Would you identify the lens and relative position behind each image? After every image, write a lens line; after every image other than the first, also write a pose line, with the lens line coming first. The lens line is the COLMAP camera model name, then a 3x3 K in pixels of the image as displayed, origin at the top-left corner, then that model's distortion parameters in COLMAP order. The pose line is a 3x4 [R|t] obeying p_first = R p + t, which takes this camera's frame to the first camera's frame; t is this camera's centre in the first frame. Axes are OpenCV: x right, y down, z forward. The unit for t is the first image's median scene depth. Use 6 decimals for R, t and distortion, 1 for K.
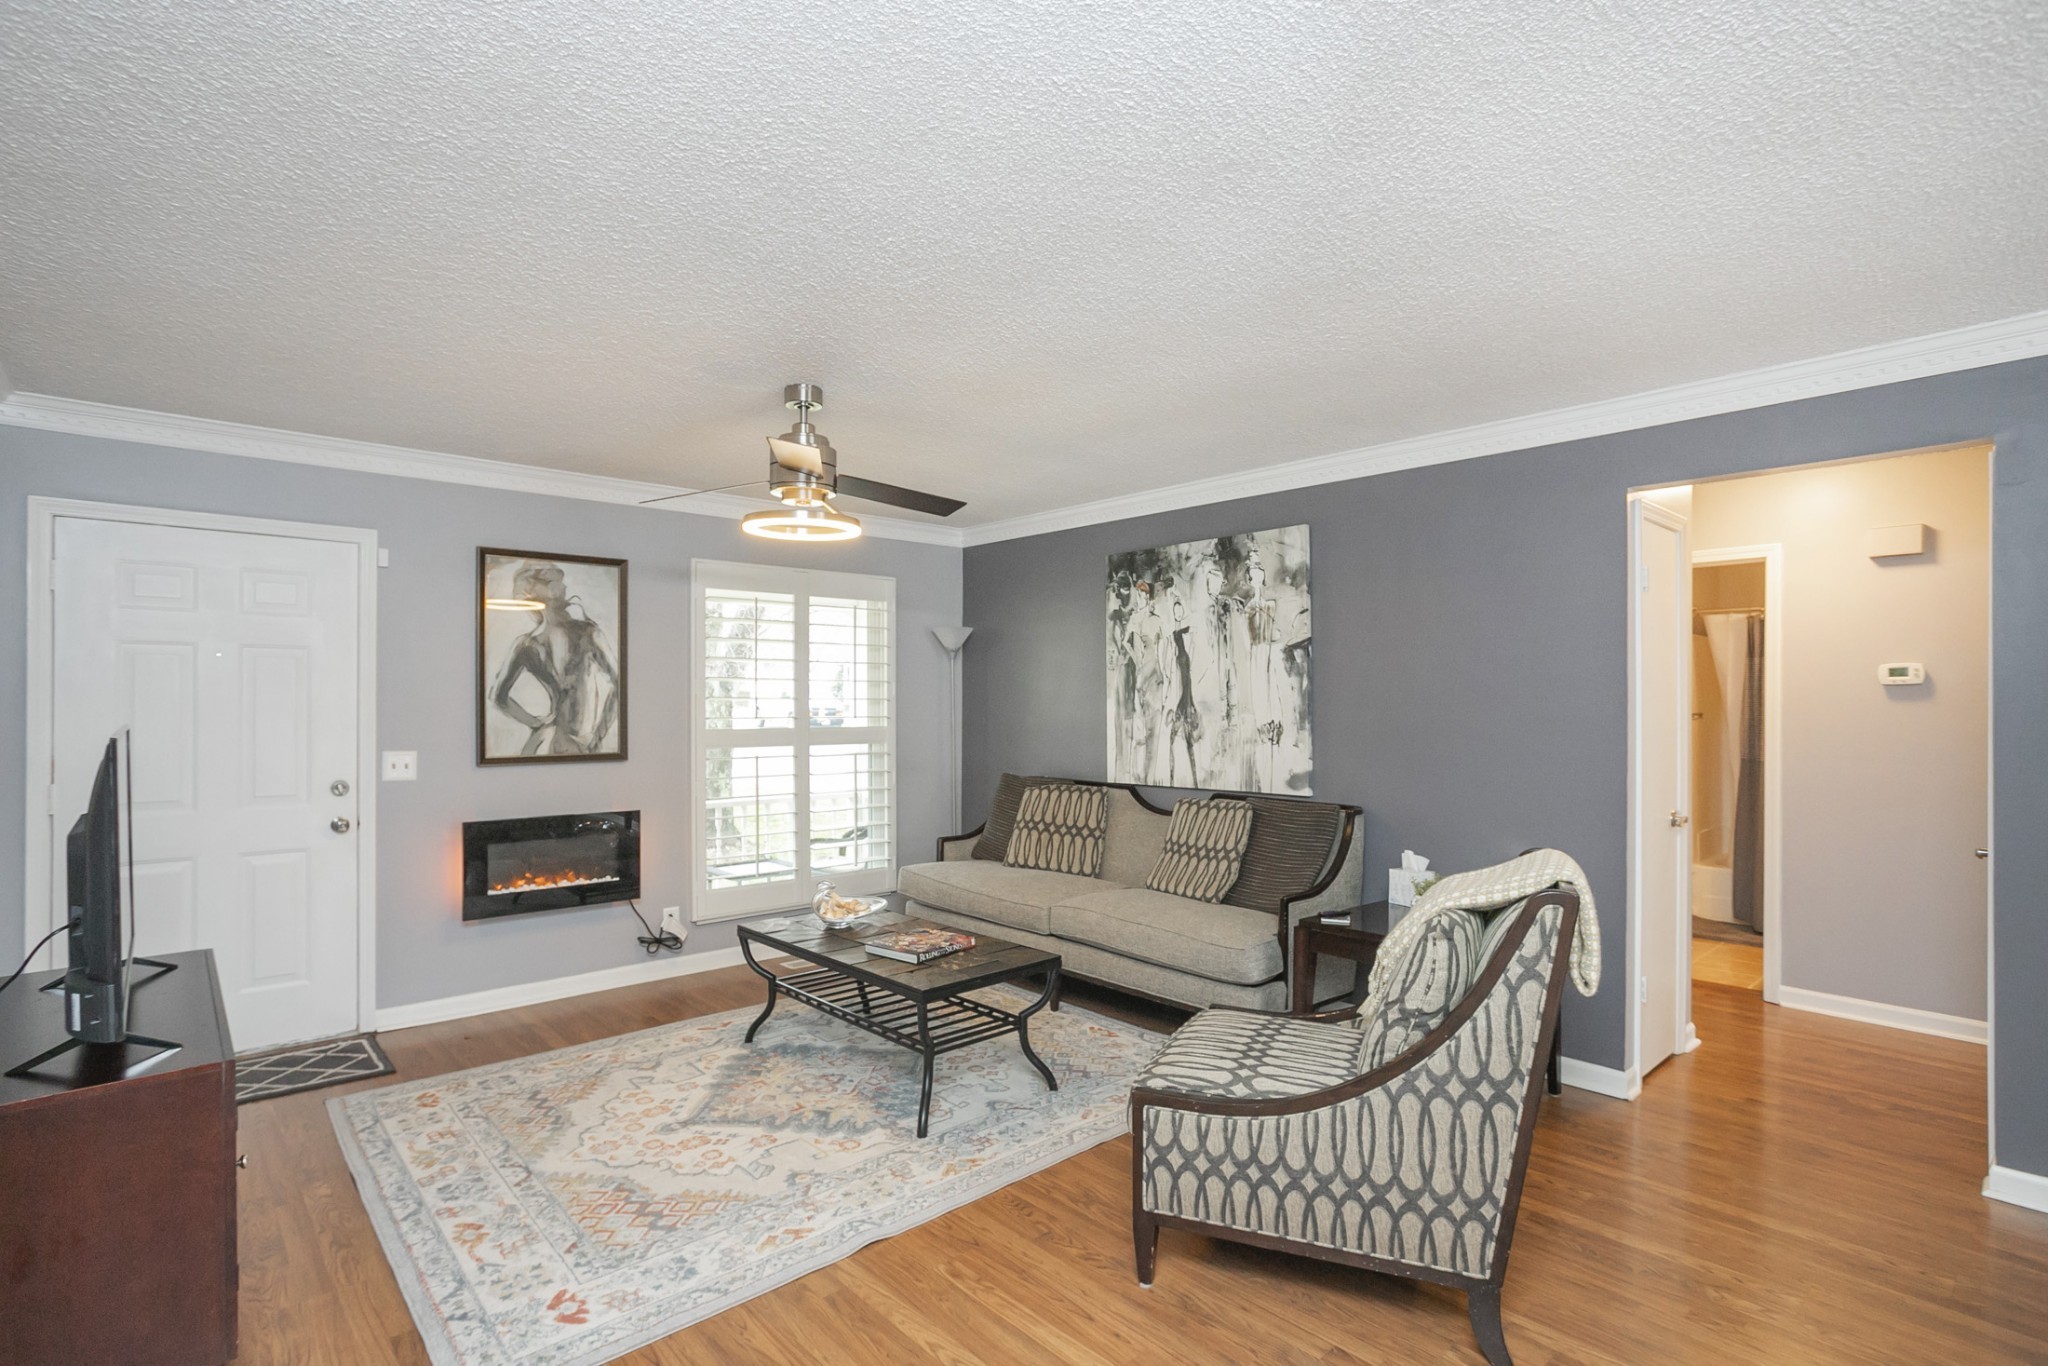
lens RADIAL K [[988.8, 0, 1022.1], [0, 988.8, 689.0], [0, 0, 1]] dist [-0.033340, 0.019489]
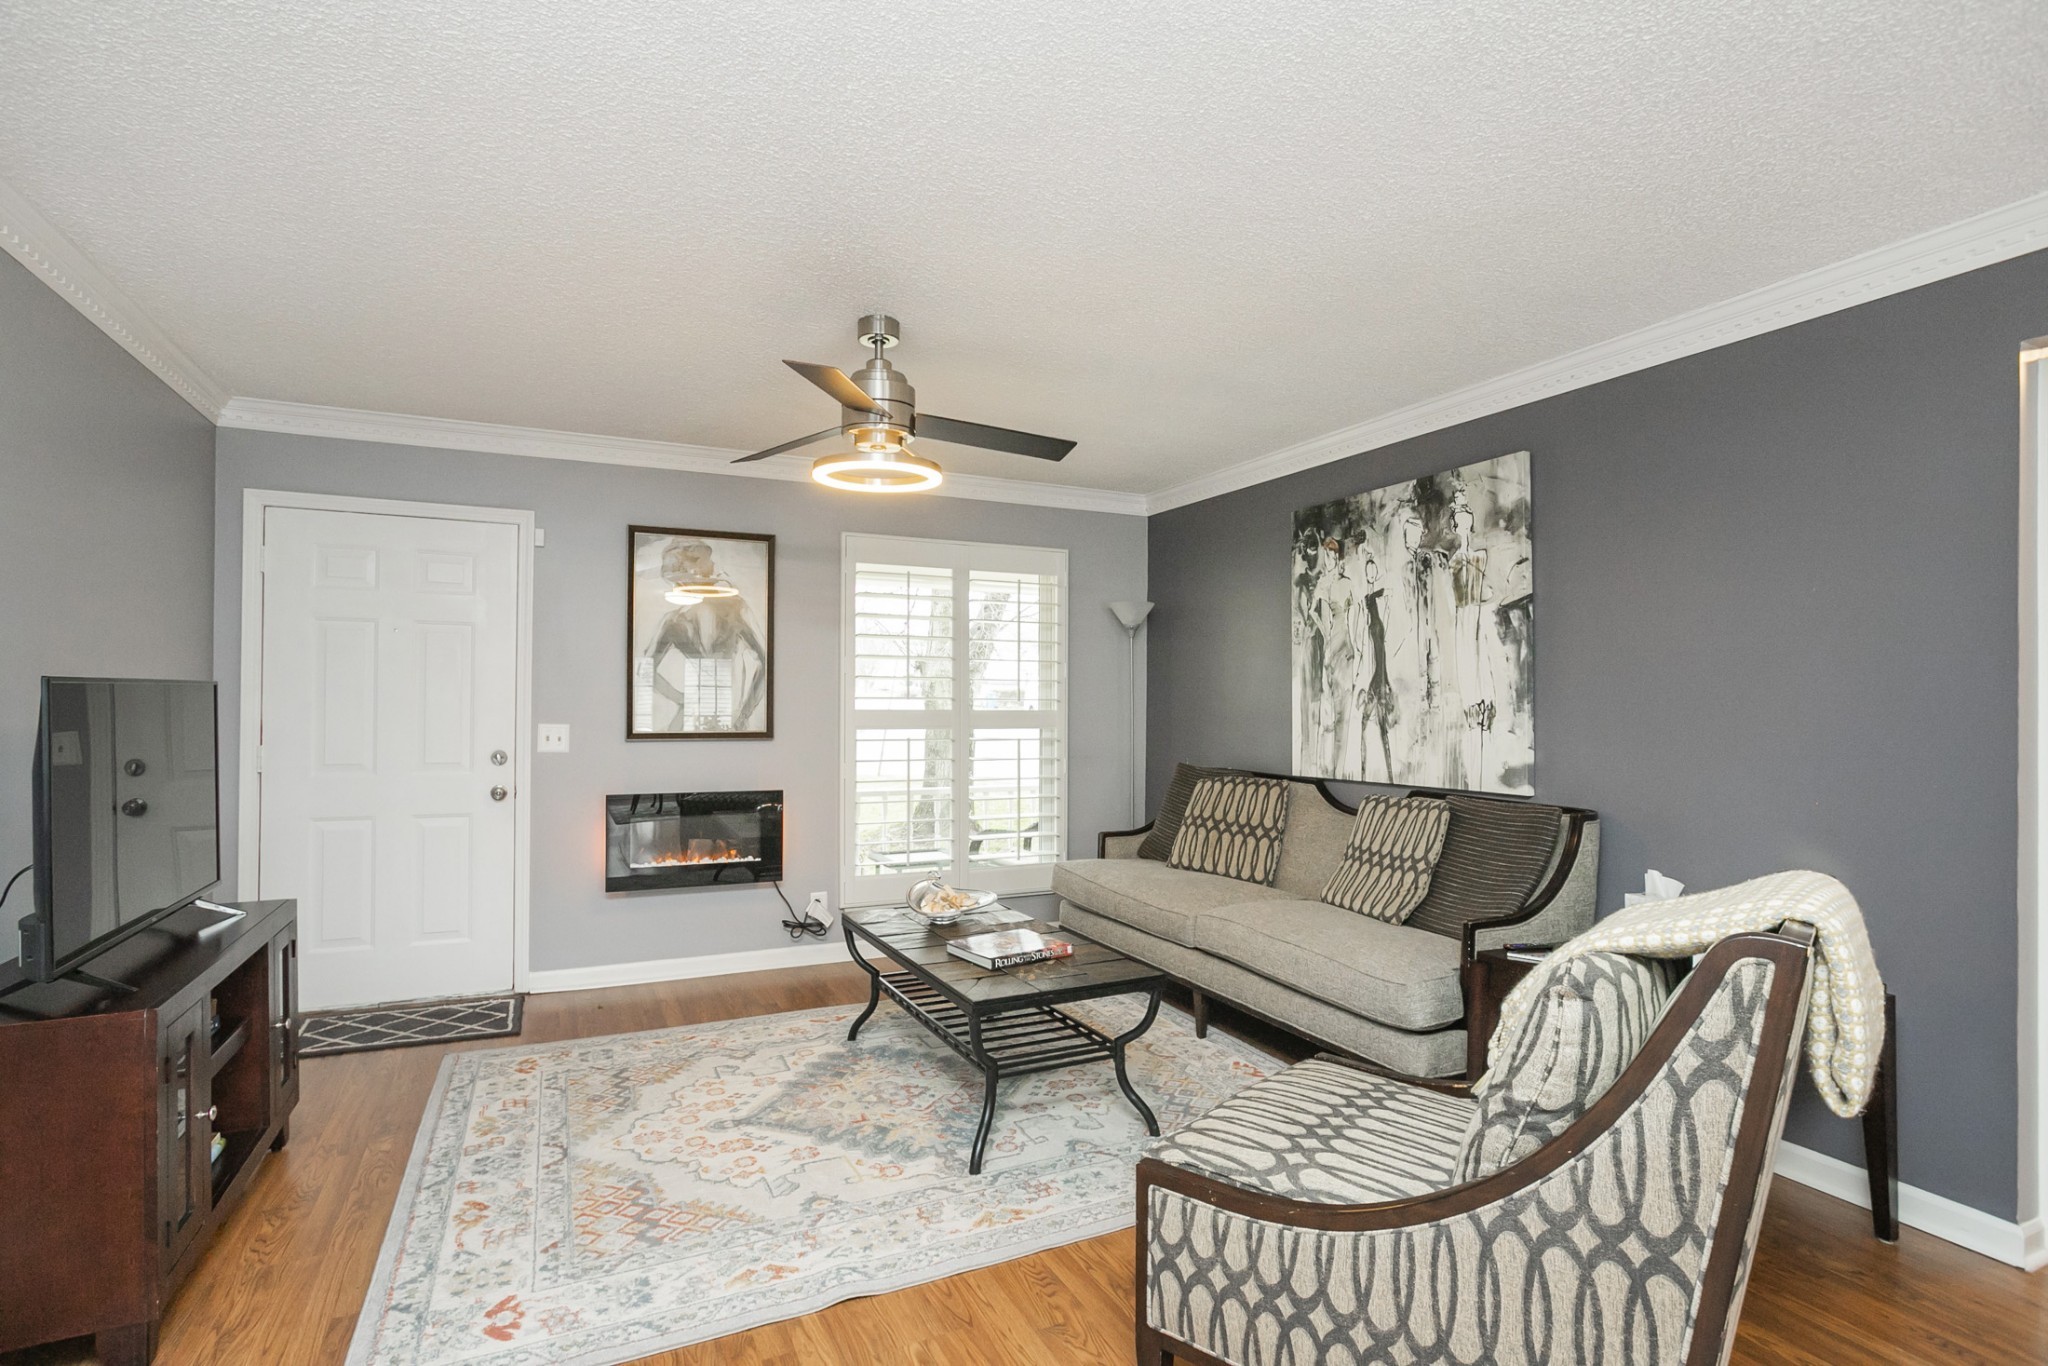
lens RADIAL K [[988.8, 0, 1020.7], [0, 988.8, 690.8], [0, 0, 1]] dist [-0.033340, 0.019489]
pose [[0.958629, 0.001760, -0.284653, 0.135711], [-0.002166, 0.999997, -0.001111, 0.028878], [0.284650, 0.001682, 0.958630, 0.146733]]
